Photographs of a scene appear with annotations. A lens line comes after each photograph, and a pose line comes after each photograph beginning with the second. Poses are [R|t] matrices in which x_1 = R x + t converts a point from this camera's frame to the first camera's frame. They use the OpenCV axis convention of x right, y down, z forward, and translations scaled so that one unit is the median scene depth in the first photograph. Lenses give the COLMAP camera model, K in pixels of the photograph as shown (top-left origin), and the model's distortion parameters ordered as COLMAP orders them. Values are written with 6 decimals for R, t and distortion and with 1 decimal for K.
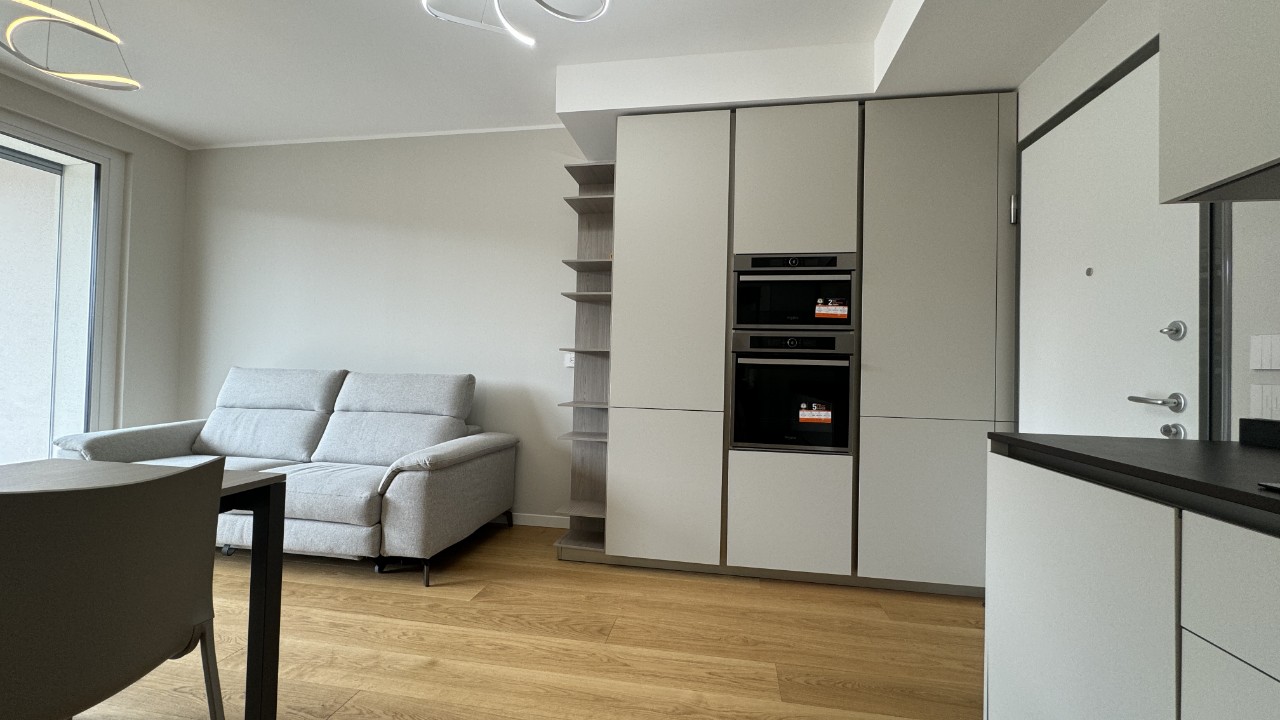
lens RADIAL K [[511.0, 0, 638.9], [0, 511.0, 360.5], [0, 0, 1]] dist [-0.002554, 0.000489]
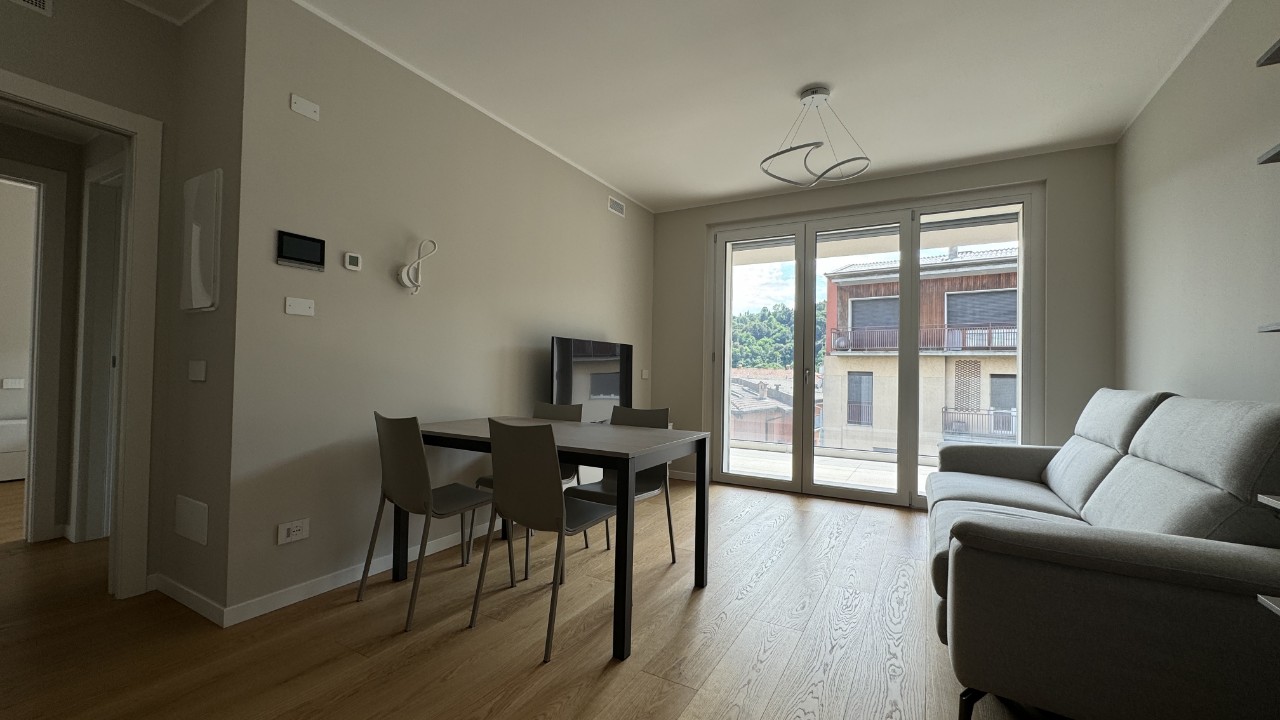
lens RADIAL K [[511.0, 0, 638.9], [0, 511.0, 360.5], [0, 0, 1]] dist [-0.002554, 0.000489]
pose [[-0.339503, -0.047840, -0.939388, 0.331662], [-0.011249, 0.998841, -0.046802, 0.021547], [0.940538, -0.005322, -0.339648, 0.835386]]
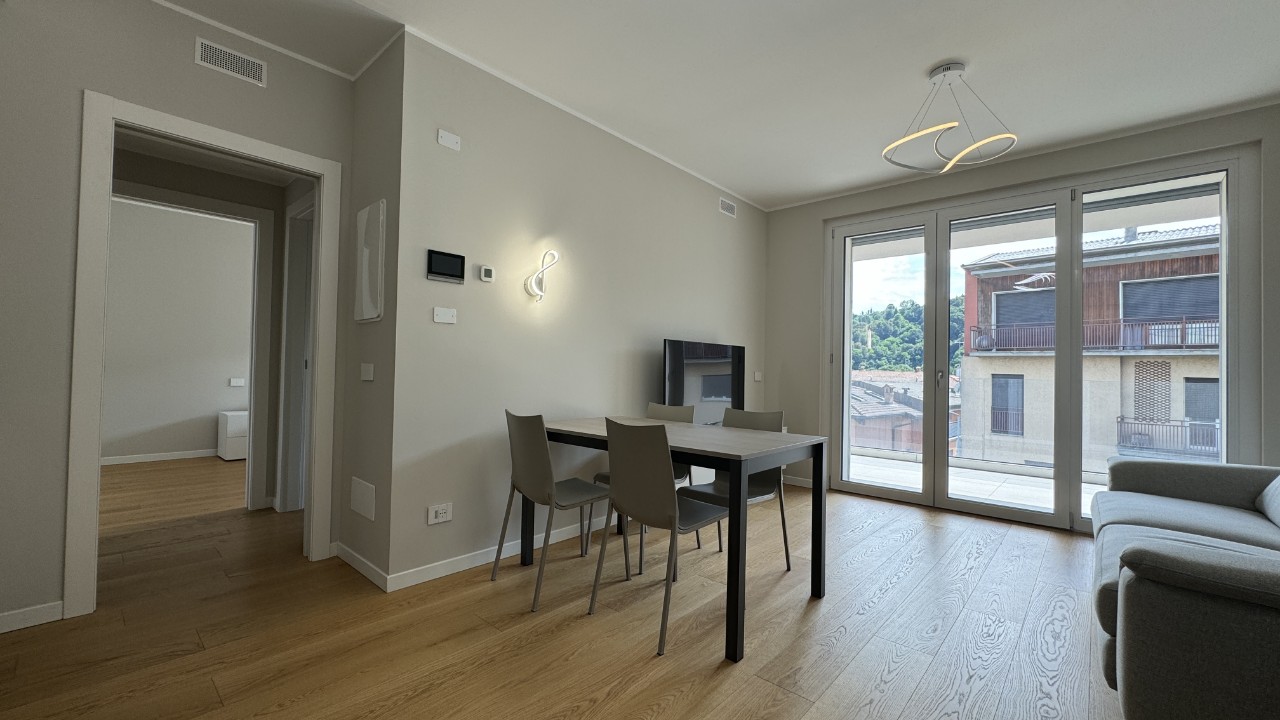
lens RADIAL K [[511.0, 0, 638.9], [0, 511.0, 360.5], [0, 0, 1]] dist [-0.002554, 0.000489]
pose [[-0.533867, -0.049960, -0.844091, 0.344456], [-0.018692, 0.998706, -0.047290, 0.021972], [0.845362, -0.009469, -0.534110, 0.840444]]
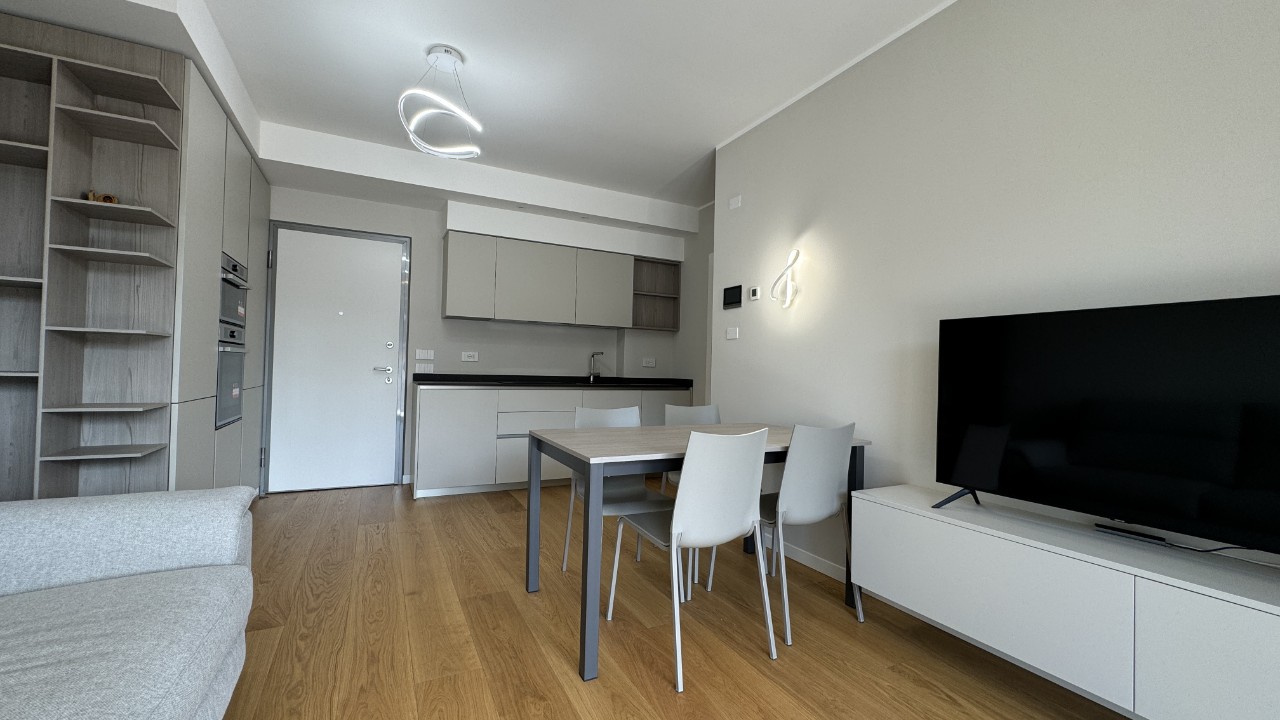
lens RADIAL K [[511.0, 0, 638.9], [0, 511.0, 360.5], [0, 0, 1]] dist [-0.002554, 0.000489]
pose [[-0.598777, -0.025750, 0.800502, -1.308525], [-0.052412, 0.998600, -0.007082, -0.014635], [-0.799199, -0.046196, -0.599289, 0.992590]]
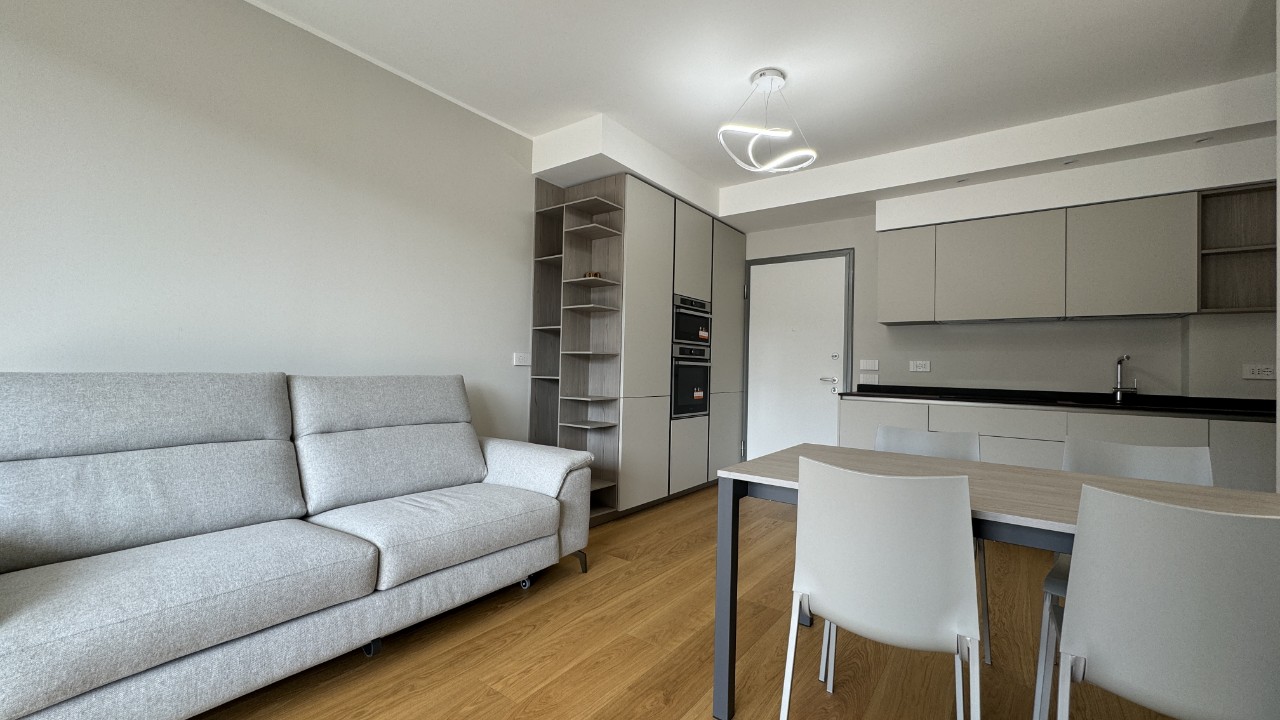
lens RADIAL K [[511.0, 0, 638.9], [0, 511.0, 360.5], [0, 0, 1]] dist [-0.002554, 0.000489]
pose [[0.449746, 0.001029, 0.893156, -1.323166], [-0.027834, 0.999530, 0.012864, -0.024363], [-0.892722, -0.030646, 0.449564, 0.421122]]
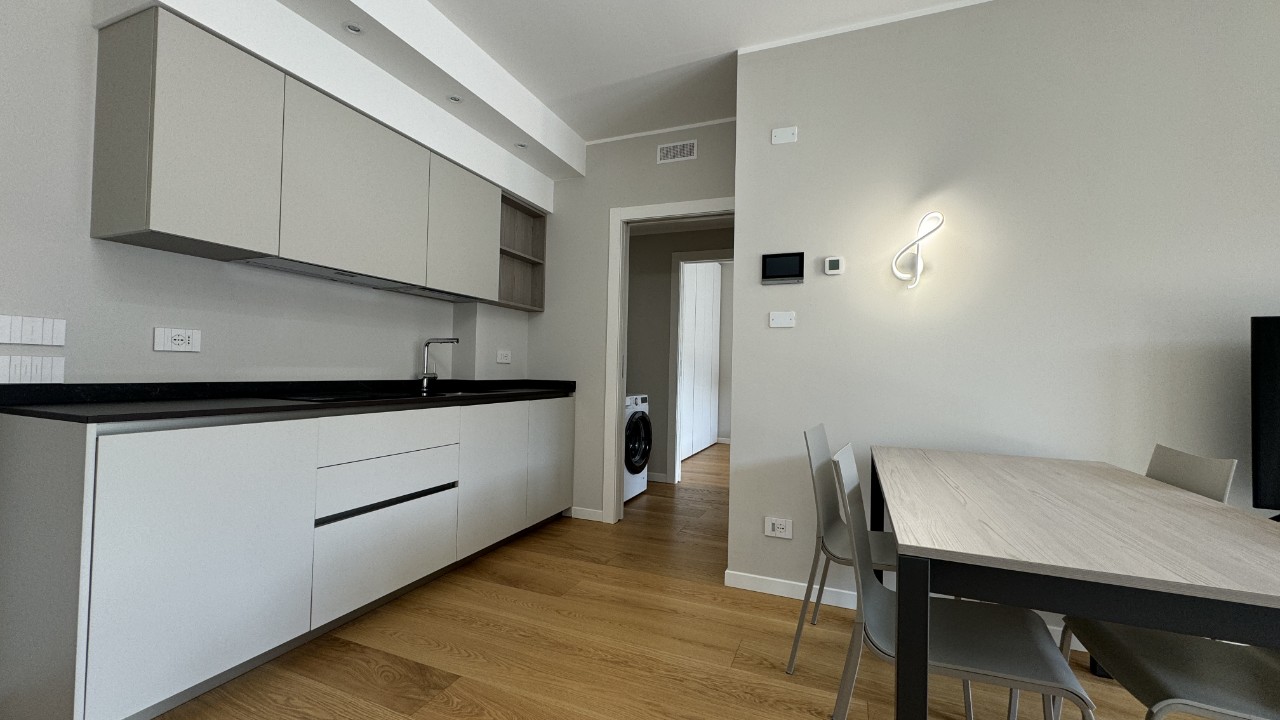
lens RADIAL K [[511.0, 0, 638.9], [0, 511.0, 360.5], [0, 0, 1]] dist [-0.002554, 0.000489]
pose [[-0.974718, -0.041690, 0.219515, -0.277280], [-0.049194, 0.998373, -0.028824, 0.010222], [-0.217956, -0.038894, -0.975183, 0.976254]]
